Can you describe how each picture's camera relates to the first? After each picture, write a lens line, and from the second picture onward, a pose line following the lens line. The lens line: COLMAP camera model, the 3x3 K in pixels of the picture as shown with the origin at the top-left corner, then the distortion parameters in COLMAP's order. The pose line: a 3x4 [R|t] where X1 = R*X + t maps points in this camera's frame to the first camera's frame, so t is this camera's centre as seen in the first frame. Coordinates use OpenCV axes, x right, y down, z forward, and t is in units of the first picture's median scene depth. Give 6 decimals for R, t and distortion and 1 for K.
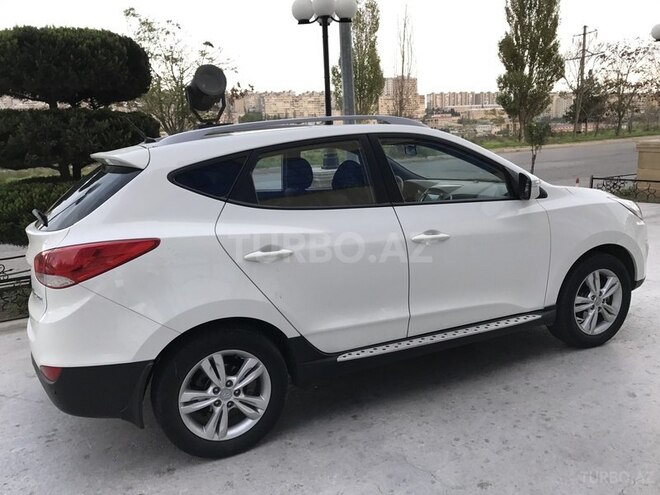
lens RADIAL K [[538.7, 0, 326.8], [0, 538.7, 248.0], [0, 0, 1]] dist [0.024885, -0.026699]
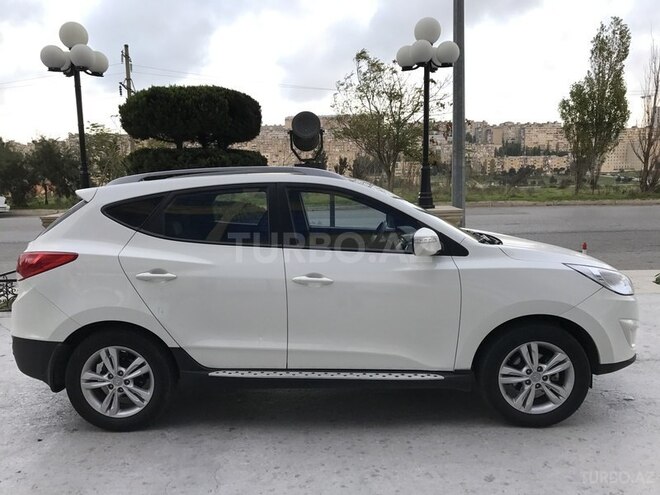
lens RADIAL K [[538.7, 0, 325.1], [0, 538.7, 246.2], [0, 0, 1]] dist [0.024885, -0.026699]
pose [[0.897601, 0.097476, -0.429896, 0.589267], [-0.122088, 0.992067, -0.029969, -0.050476], [0.423565, 0.079385, 0.902381, 0.025650]]
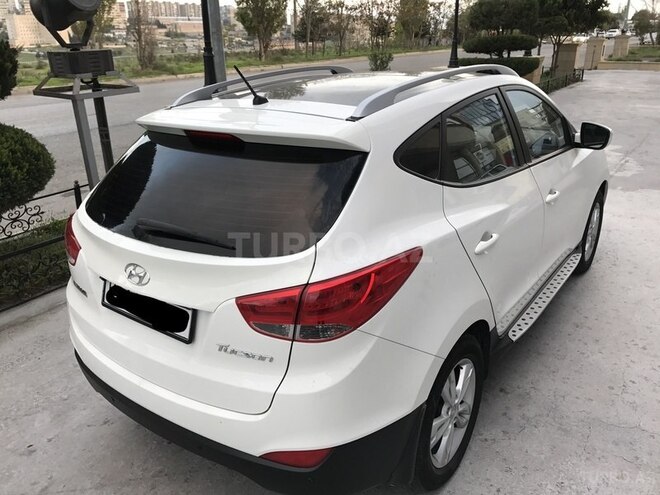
lens RADIAL K [[538.7, 0, 327.0], [0, 538.7, 245.8], [0, 0, 1]] dist [0.024885, -0.026699]
pose [[0.872790, -0.148536, 0.464946, -0.551427], [0.081150, 0.983472, 0.161855, -0.107086], [-0.481303, -0.103535, 0.870418, 0.293141]]
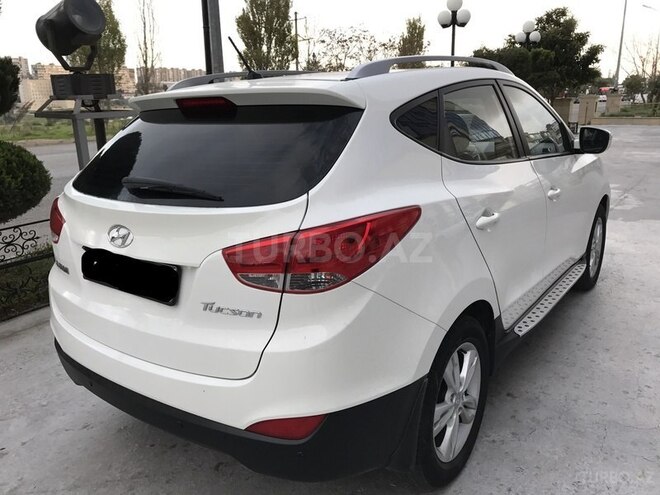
lens RADIAL K [[538.7, 0, 326.8], [0, 538.7, 245.4], [0, 0, 1]] dist [0.024885, -0.026699]
pose [[0.873906, -0.096789, 0.476362, -0.544149], [0.080075, 0.995253, 0.055319, -0.010019], [-0.479454, -0.010199, 0.877507, 0.308065]]
